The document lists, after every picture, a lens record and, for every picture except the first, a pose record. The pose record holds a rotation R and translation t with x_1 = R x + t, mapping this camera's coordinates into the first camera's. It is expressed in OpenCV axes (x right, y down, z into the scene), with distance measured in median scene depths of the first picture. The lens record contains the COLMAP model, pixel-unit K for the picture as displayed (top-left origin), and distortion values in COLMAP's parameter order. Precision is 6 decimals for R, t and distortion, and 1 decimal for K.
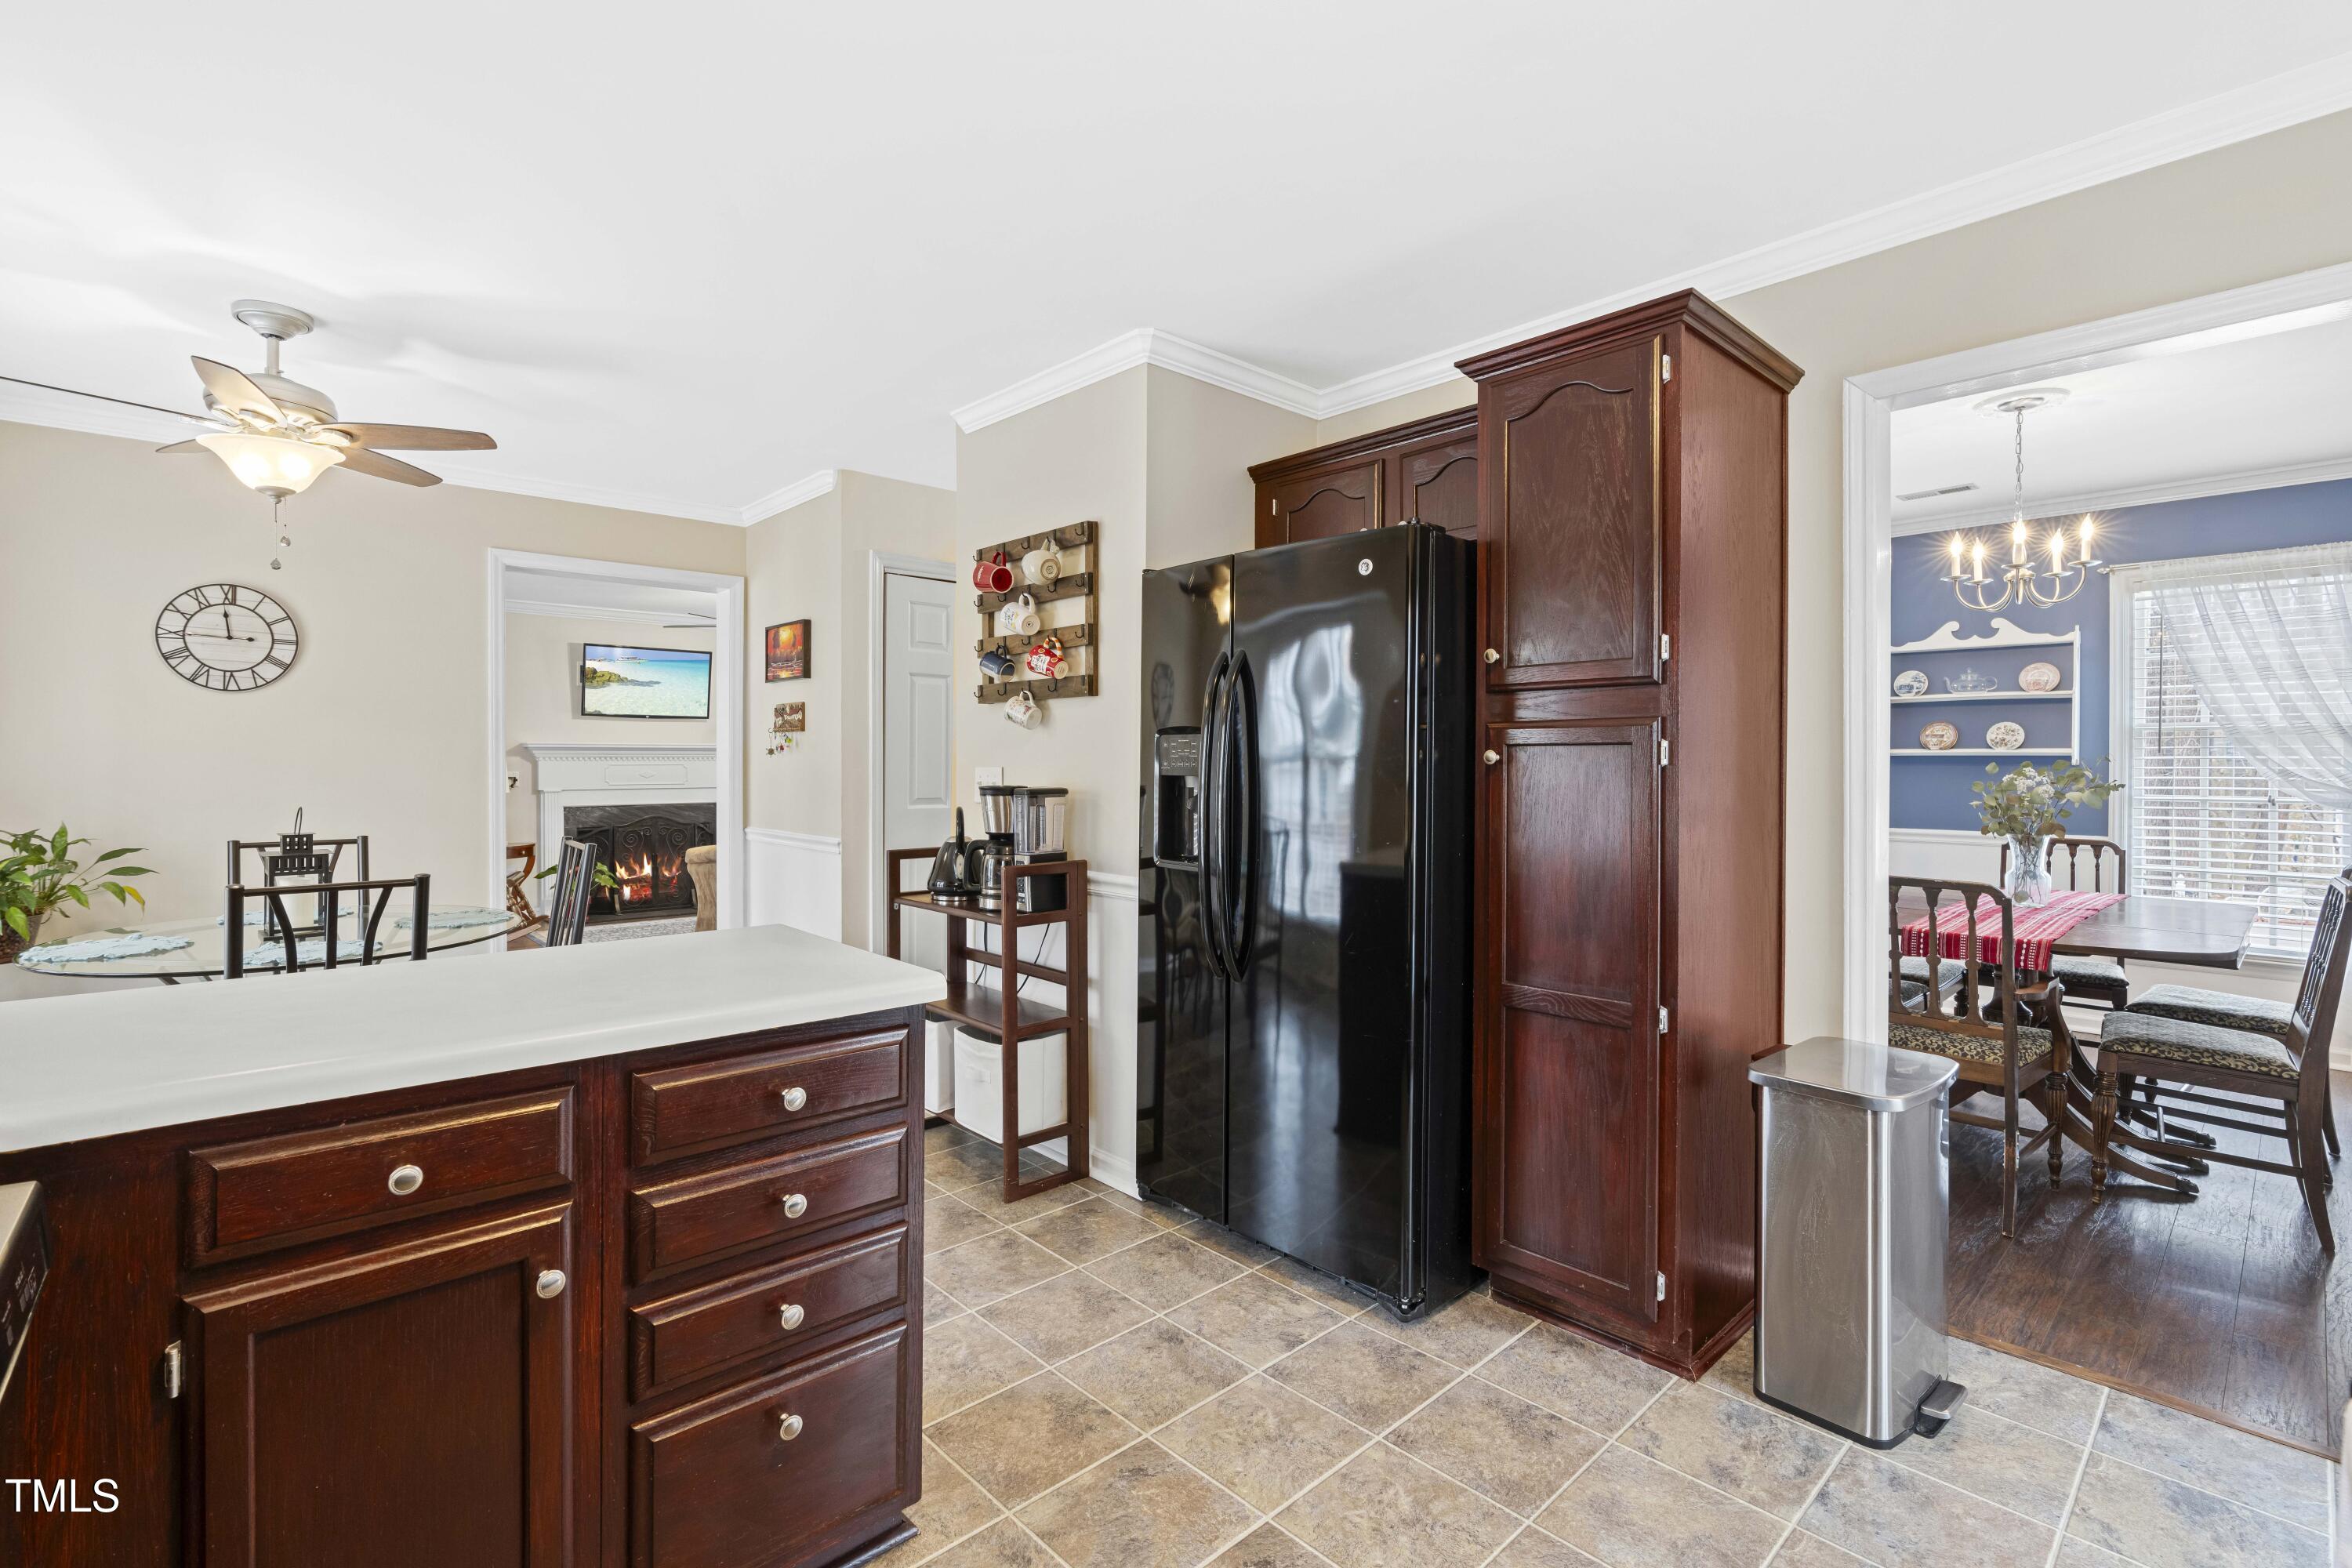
lens RADIAL K [[1065.1, 0, 1156.0], [0, 1065.1, 775.6], [0, 0, 1]] dist [-0.010239, 0.003376]
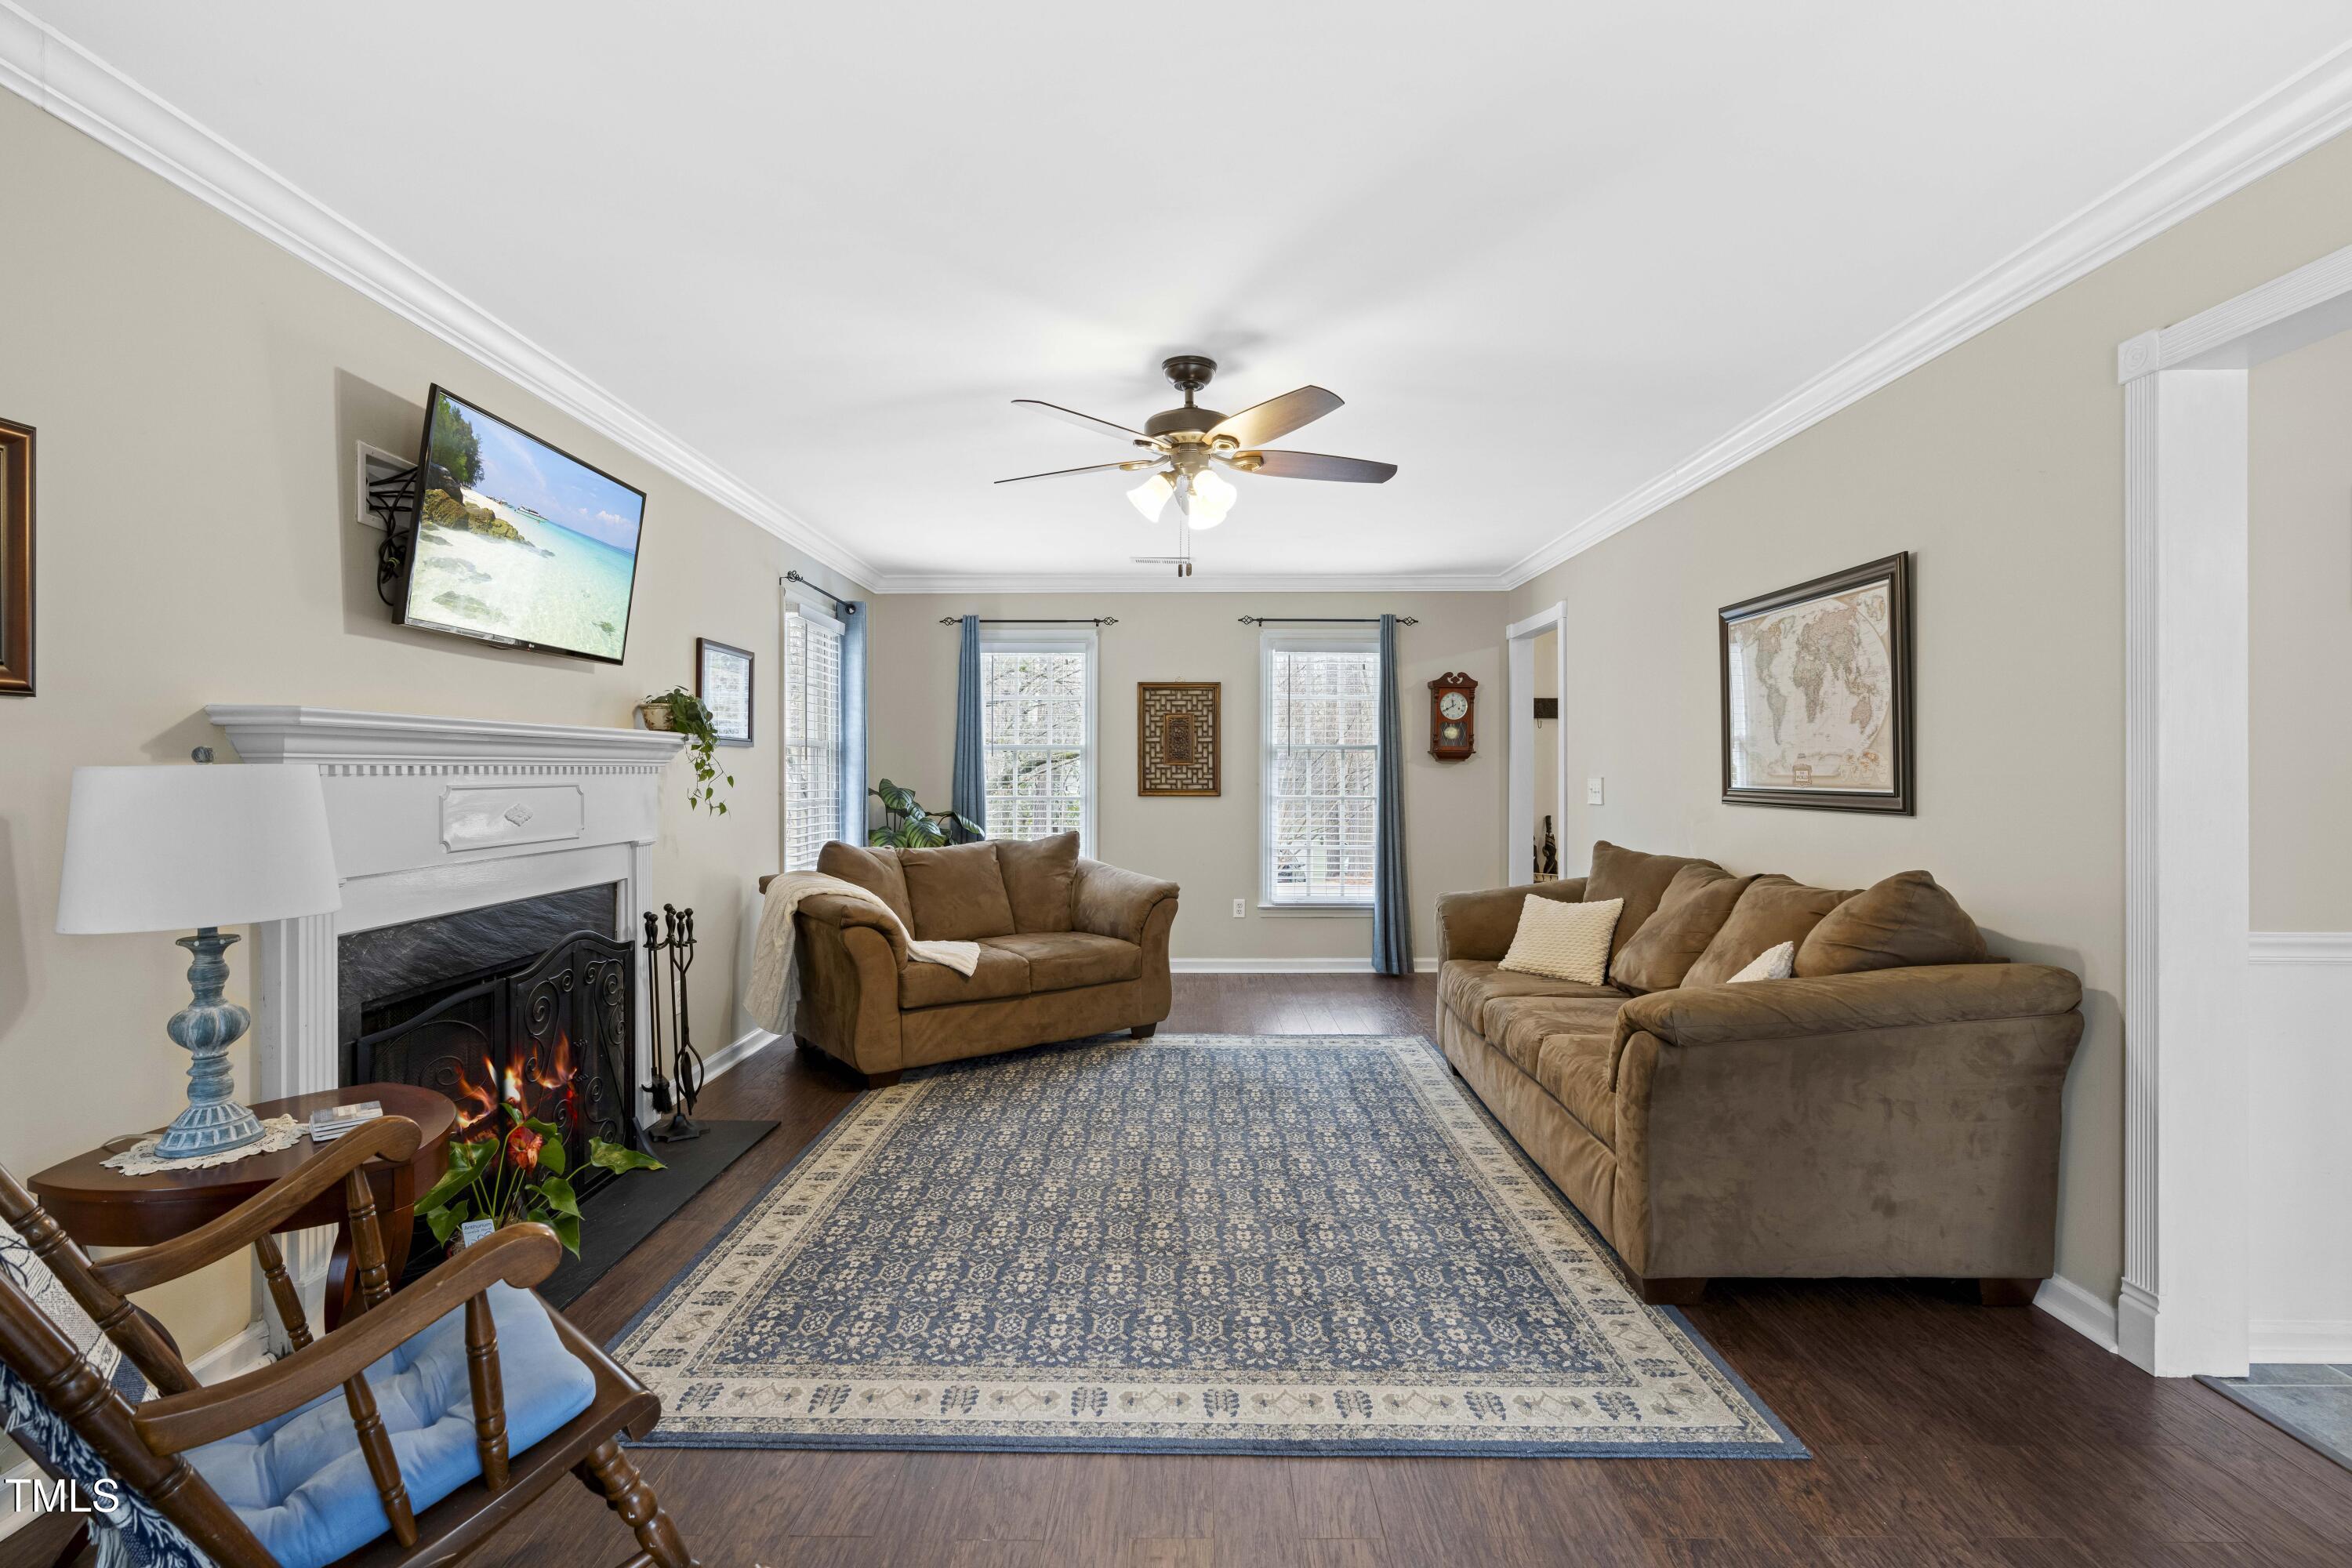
lens RADIAL K [[1065.1, 0, 1170.7], [0, 1065.1, 767.9], [0, 0, 1]] dist [-0.010239, 0.003376]
pose [[0.685036, 0.005667, 0.728487, -1.687757], [0.012079, 0.999744, -0.019136, -0.024493], [-0.728409, 0.021909, 0.684792, 1.760964]]
